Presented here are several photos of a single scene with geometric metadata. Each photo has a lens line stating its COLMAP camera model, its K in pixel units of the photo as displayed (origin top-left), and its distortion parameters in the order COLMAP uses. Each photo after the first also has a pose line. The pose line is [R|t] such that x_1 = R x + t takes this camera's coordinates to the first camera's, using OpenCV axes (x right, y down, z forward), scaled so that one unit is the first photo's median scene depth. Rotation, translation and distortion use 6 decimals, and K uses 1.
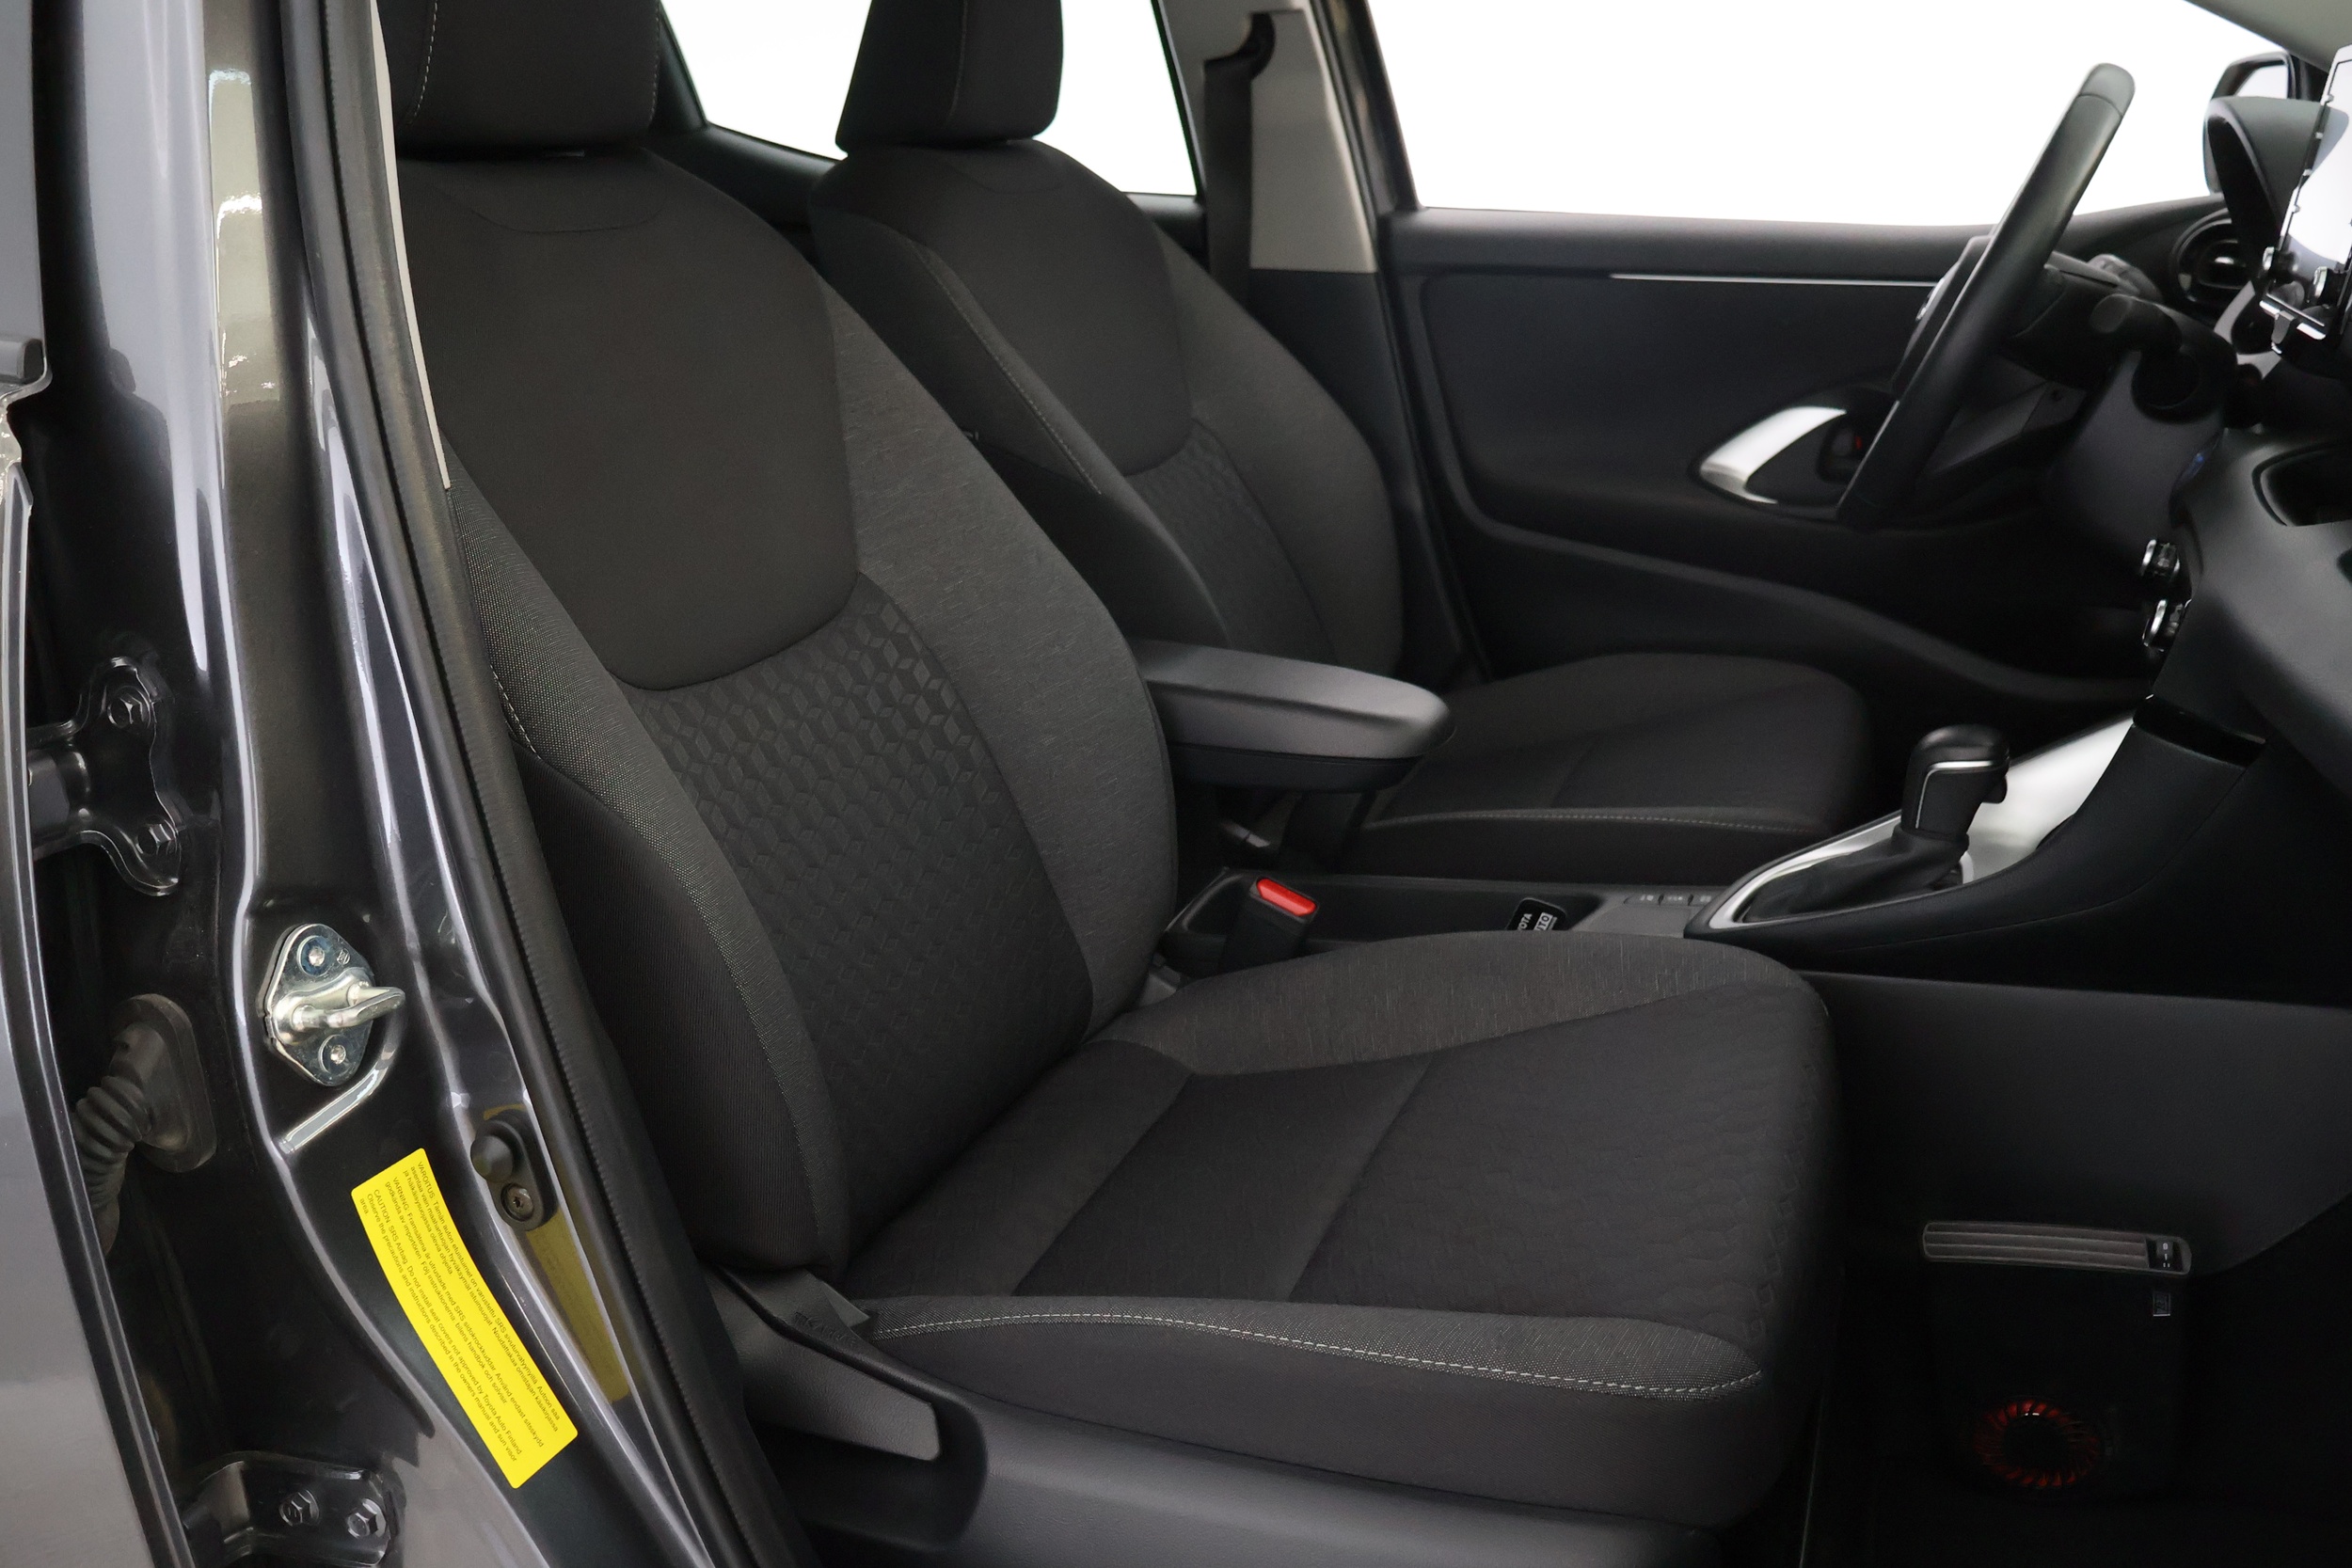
lens RADIAL K [[1948.9, 0, 1176.9], [0, 1948.9, 781.8], [0, 0, 1]] dist [0.013565, 0.001016]
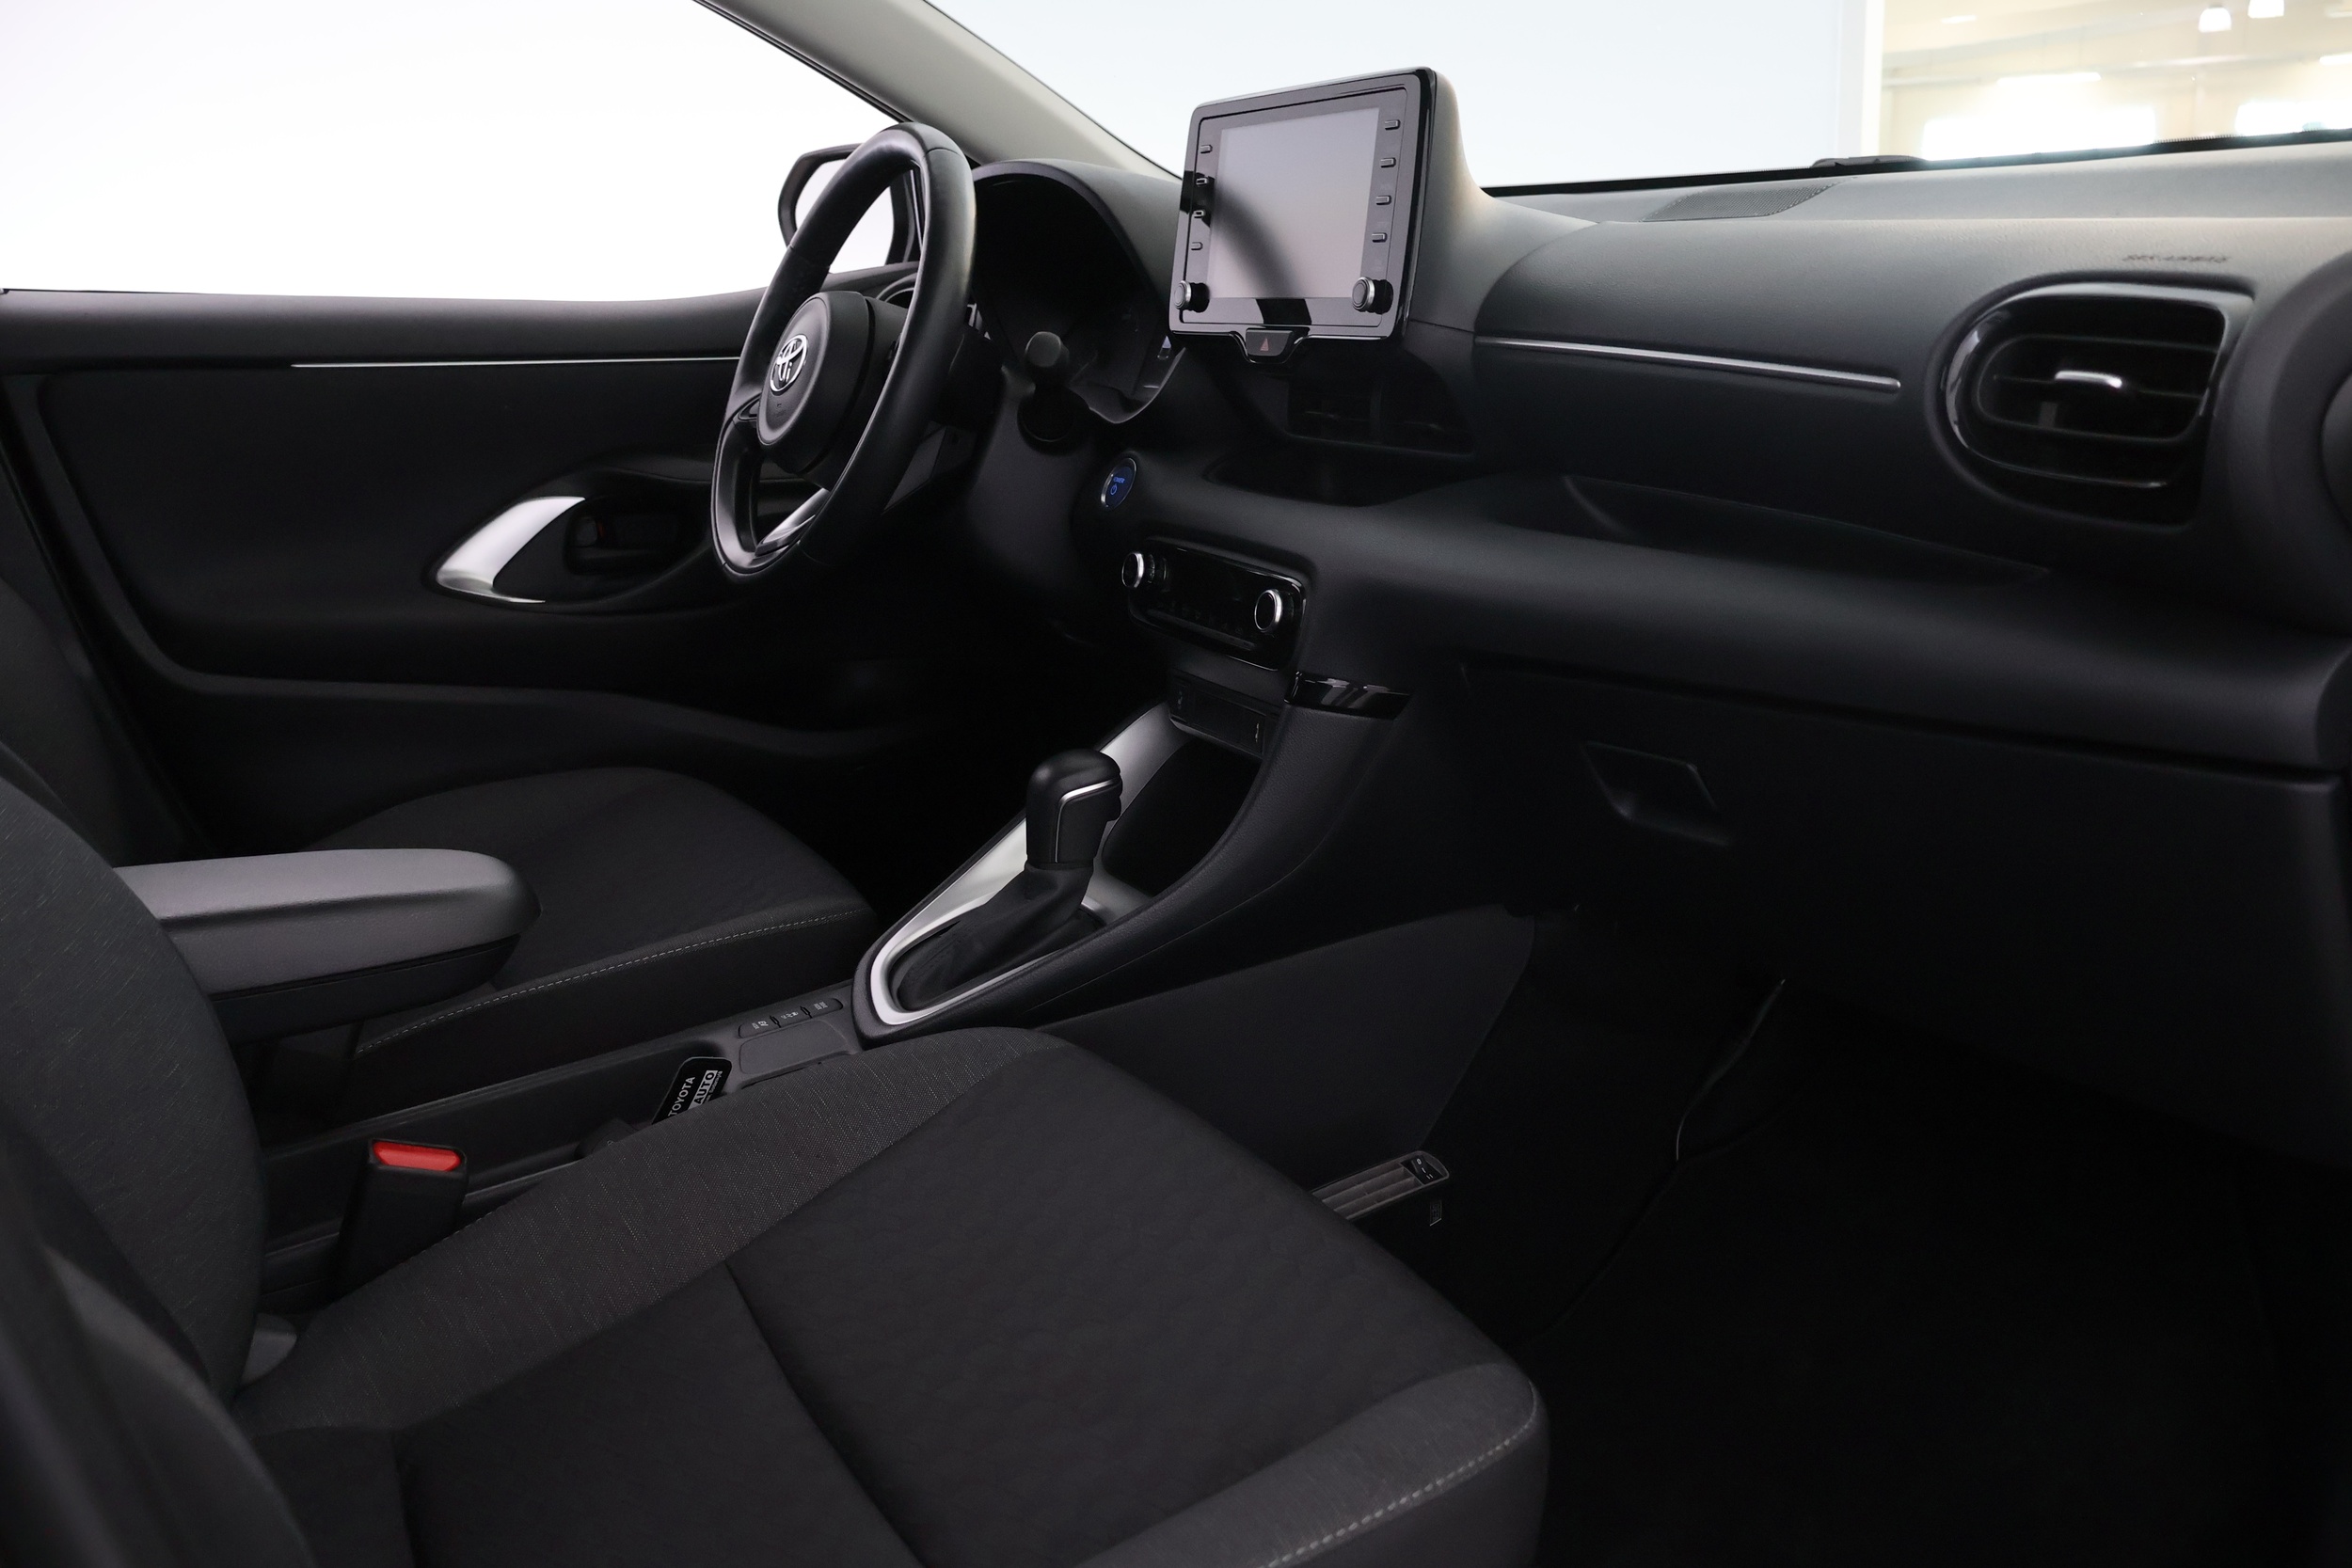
lens RADIAL K [[1948.9, 0, 1176.4], [0, 1948.9, 786.5], [0, 0, 1]] dist [0.013565, 0.001016]
pose [[0.634650, -0.194755, 0.747857, -0.277634], [0.244728, 0.968568, 0.044549, -0.037796], [-0.733026, 0.154748, 0.662364, 0.263143]]
